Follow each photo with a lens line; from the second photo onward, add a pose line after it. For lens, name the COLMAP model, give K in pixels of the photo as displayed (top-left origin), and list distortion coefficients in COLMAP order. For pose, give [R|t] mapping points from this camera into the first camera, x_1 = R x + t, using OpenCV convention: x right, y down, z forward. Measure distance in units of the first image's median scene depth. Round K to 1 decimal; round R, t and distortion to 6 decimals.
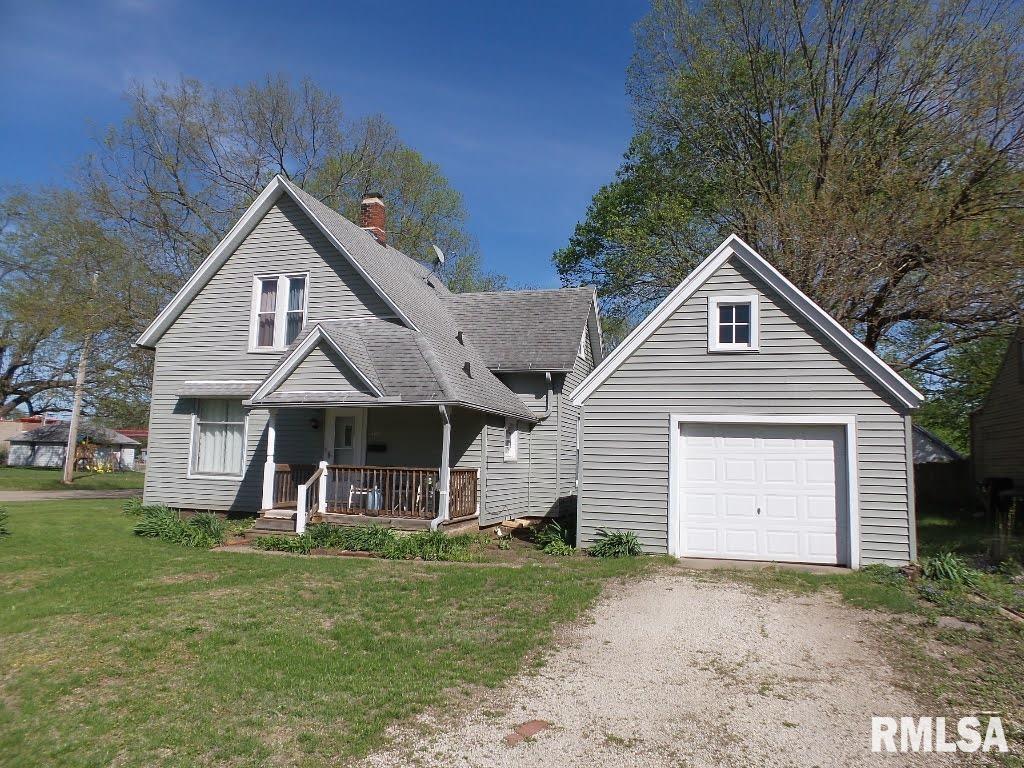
lens RADIAL K [[695.9, 0, 512.0], [0, 695.9, 384.0], [0, 0, 1]] dist [0.002207, 0.002276]
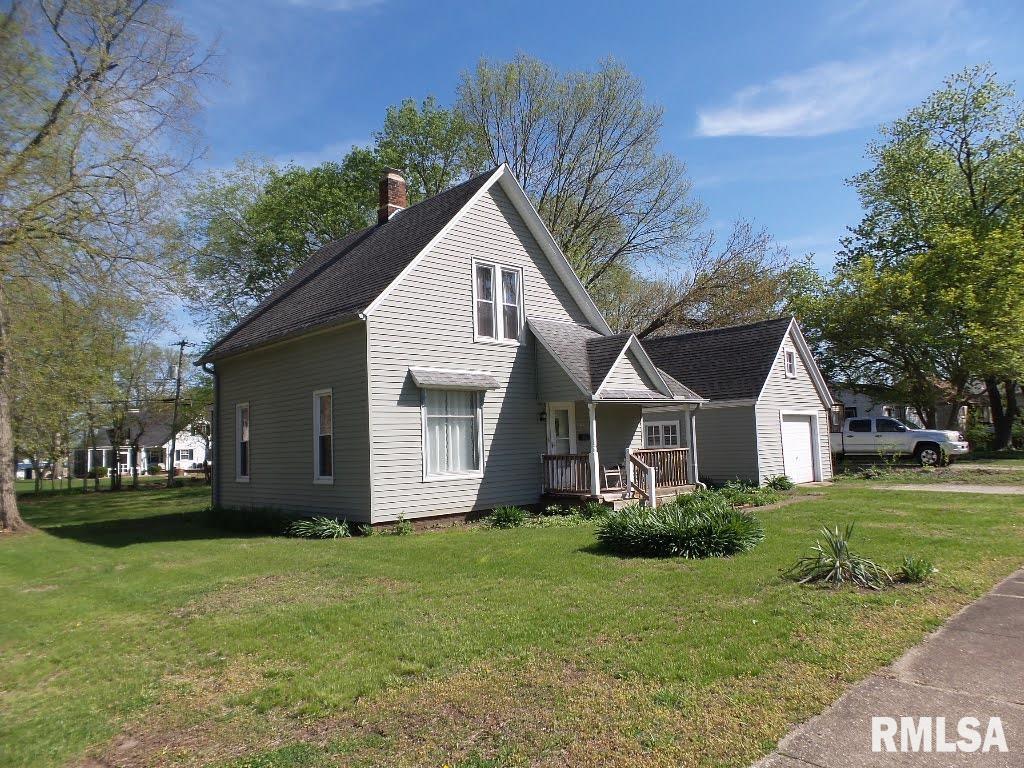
lens RADIAL K [[695.9, 0, 512.0], [0, 695.9, 384.0], [0, 0, 1]] dist [0.002207, 0.002276]
pose [[0.474286, 0.034878, 0.879679, -1.373836], [-0.045929, 0.998834, -0.014840, 0.027817], [-0.879172, -0.033364, 0.475335, 0.597988]]
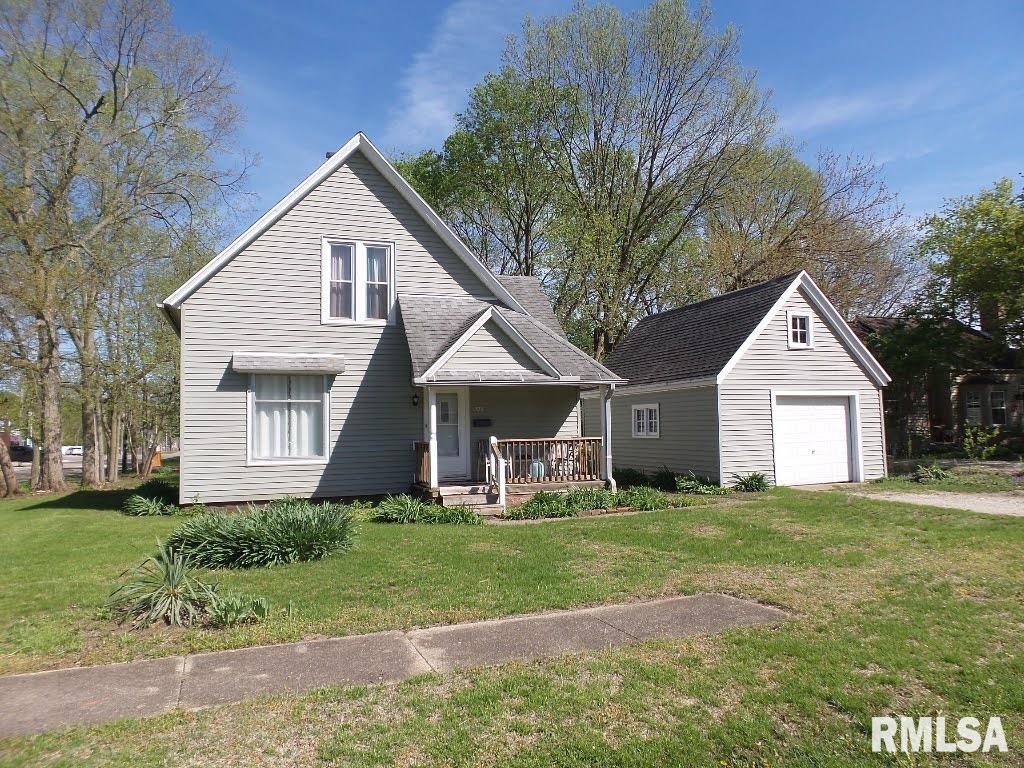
lens RADIAL K [[695.9, 0, 512.0], [0, 695.9, 384.0], [0, 0, 1]] dist [0.002207, 0.002276]
pose [[0.785351, -0.000552, 0.619051, -0.873759], [-0.025424, 0.999127, 0.033145, -0.003171], [-0.618529, -0.041769, 0.784651, 0.155647]]
